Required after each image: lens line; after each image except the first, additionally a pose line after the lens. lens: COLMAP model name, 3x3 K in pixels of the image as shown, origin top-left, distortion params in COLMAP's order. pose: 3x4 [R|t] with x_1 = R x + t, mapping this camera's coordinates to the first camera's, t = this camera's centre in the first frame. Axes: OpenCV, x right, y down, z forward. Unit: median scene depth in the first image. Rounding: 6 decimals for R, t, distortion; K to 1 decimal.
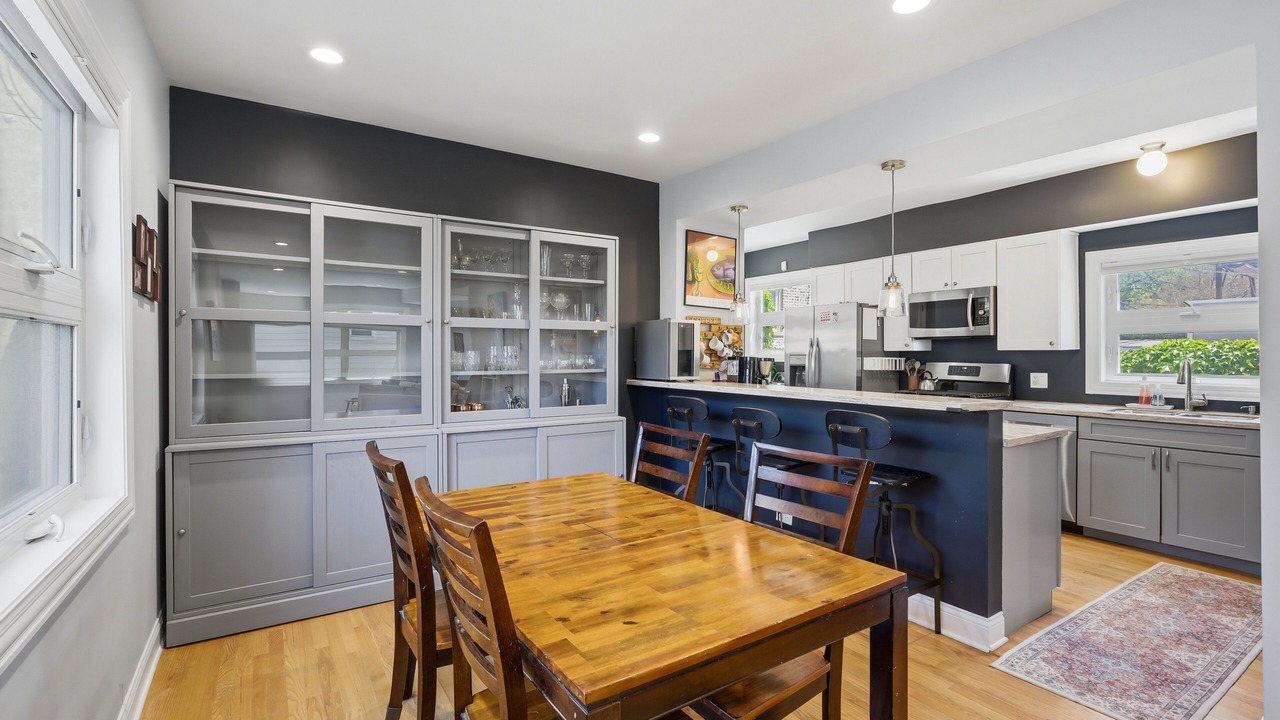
lens RADIAL K [[584.4, 0, 641.1], [0, 584.4, 350.2], [0, 0, 1]] dist [0.002323, 0.001032]
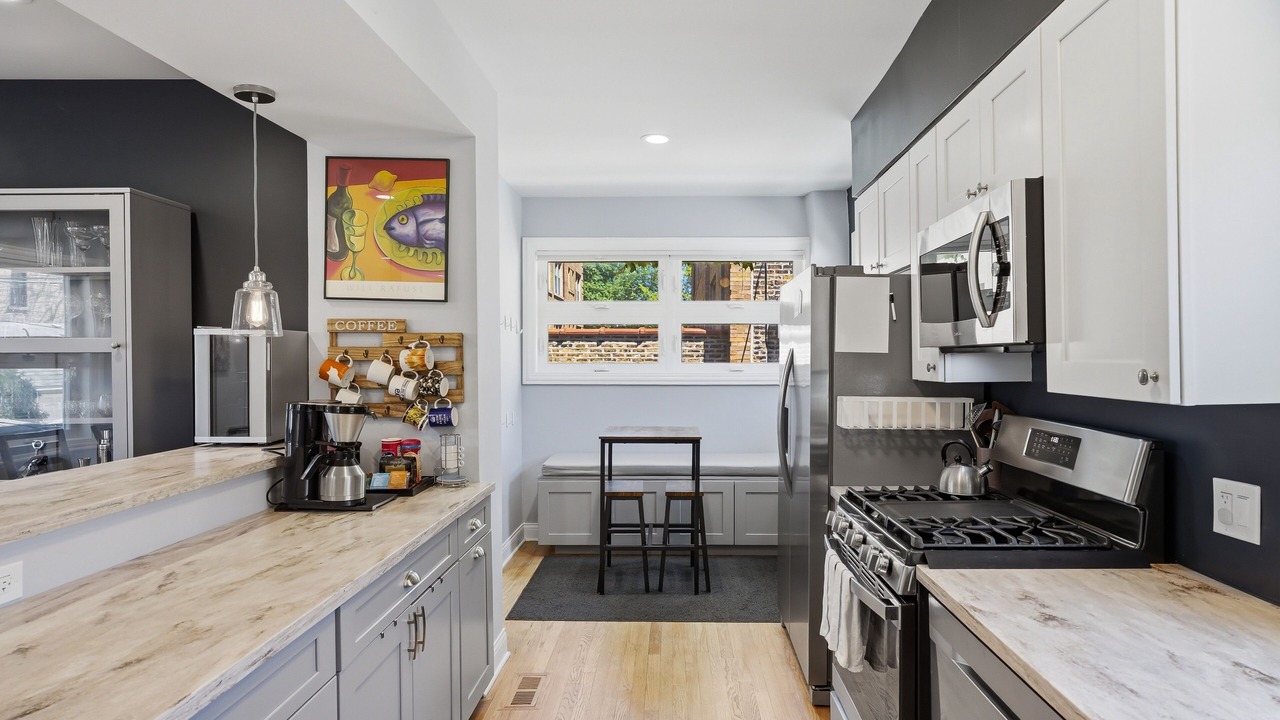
lens RADIAL K [[707.9, 0, 674.8], [0, 707.9, 357.7], [0, 0, 1]] dist [0.001830, 0.000841]
pose [[0.832255, -0.005827, -0.554362, 0.758613], [0.010116, 0.999938, 0.004677, -0.025091], [0.554301, -0.009500, 0.832262, 0.694056]]
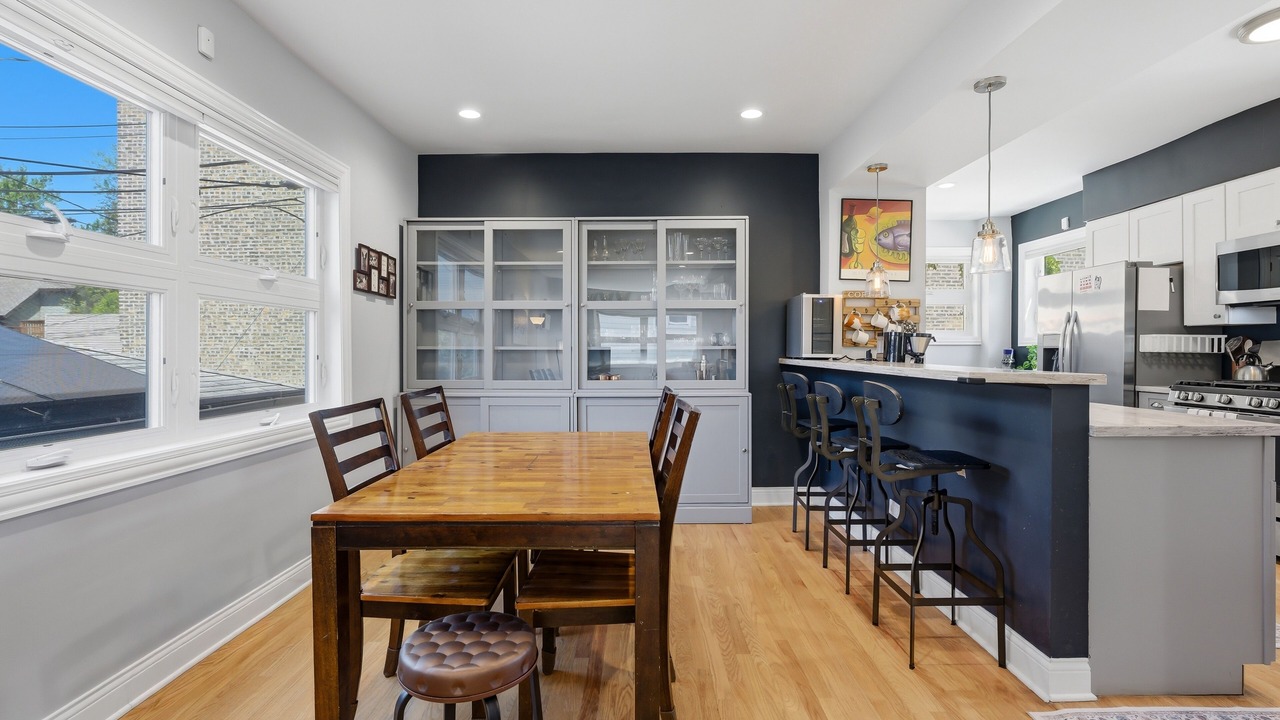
lens RADIAL K [[584.4, 0, 641.1], [0, 584.4, 350.2], [0, 0, 1]] dist [0.002323, 0.001032]
pose [[0.835041, -0.002162, -0.550183, 0.351890], [0.006639, 0.999959, 0.006147, 0.030667], [0.550147, -0.008786, 0.835022, 0.046409]]
